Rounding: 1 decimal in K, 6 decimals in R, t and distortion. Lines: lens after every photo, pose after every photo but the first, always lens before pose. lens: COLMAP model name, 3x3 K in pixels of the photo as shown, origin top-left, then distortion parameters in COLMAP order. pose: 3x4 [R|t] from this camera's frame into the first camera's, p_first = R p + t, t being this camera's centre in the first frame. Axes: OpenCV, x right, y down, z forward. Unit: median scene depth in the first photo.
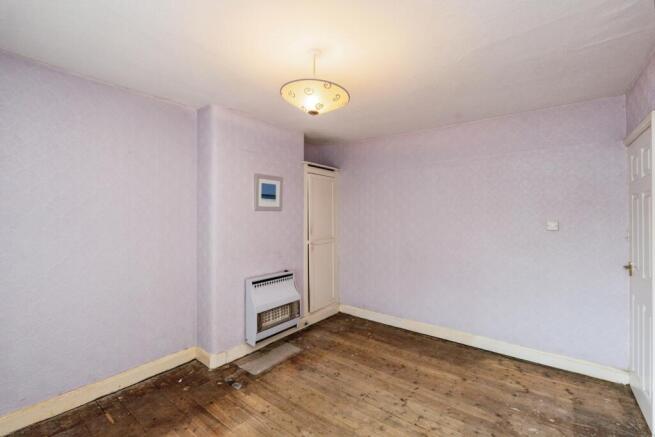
lens RADIAL K [[294.1, 0, 323.5], [0, 294.1, 205.4], [0, 0, 1]] dist [-0.001263, -0.000069]
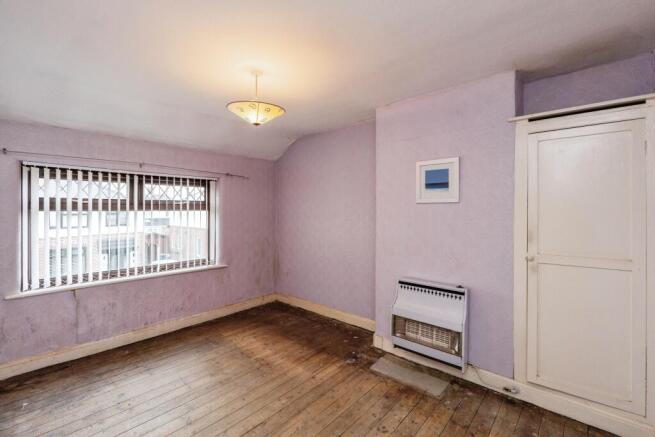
lens RADIAL K [[294.1, 0, 323.5], [0, 294.1, 205.4], [0, 0, 1]] dist [-0.001263, -0.000069]
pose [[-0.083351, -0.022680, -0.996262, 0.737318], [0.030043, 0.999229, -0.025261, 0.040199], [0.996067, -0.032036, -0.082605, 0.878367]]
